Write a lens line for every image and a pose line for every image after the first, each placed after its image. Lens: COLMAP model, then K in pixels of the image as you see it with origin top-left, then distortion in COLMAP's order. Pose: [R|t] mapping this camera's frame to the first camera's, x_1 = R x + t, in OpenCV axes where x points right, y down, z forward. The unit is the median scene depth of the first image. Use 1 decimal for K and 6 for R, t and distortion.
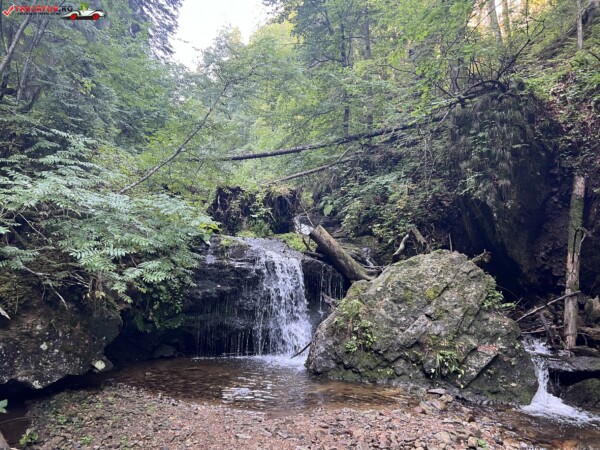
lens RADIAL K [[452.6, 0, 301.6], [0, 452.6, 225.9], [0, 0, 1]] dist [0.052042, -0.056332]
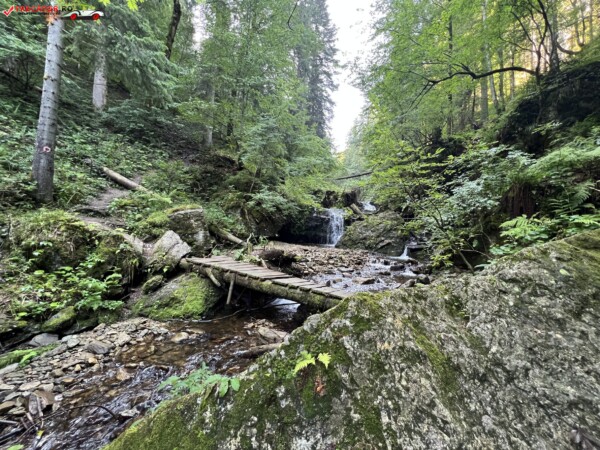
lens RADIAL K [[242.6, 0, 297.9], [0, 242.6, 229.9], [0, 0, 1]] dist [0.000414, 0.000007]
pose [[0.893206, 0.024866, -0.448959, 0.492391], [0.014351, 0.996384, 0.083739, 0.036718], [0.449418, -0.081239, 0.889620, -0.616640]]
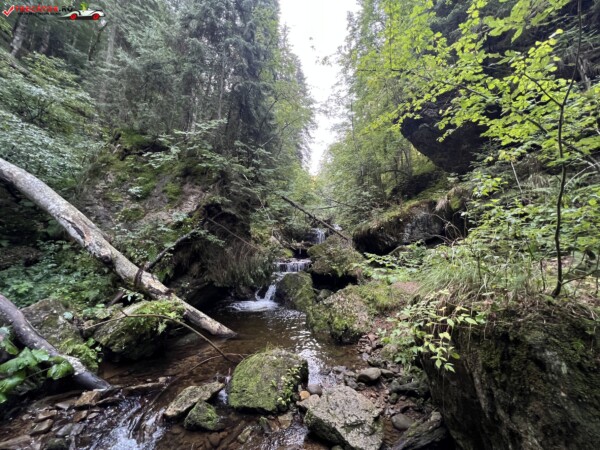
lens RADIAL K [[240.1, 0, 300.8], [0, 240.1, 225.8], [0, 0, 1]] dist [-0.000435, 0.000181]
pose [[0.942215, -0.018104, -0.334520, 0.806460], [0.015532, 0.999826, -0.010362, 0.019500], [0.334649, 0.004568, 0.942332, -2.147628]]
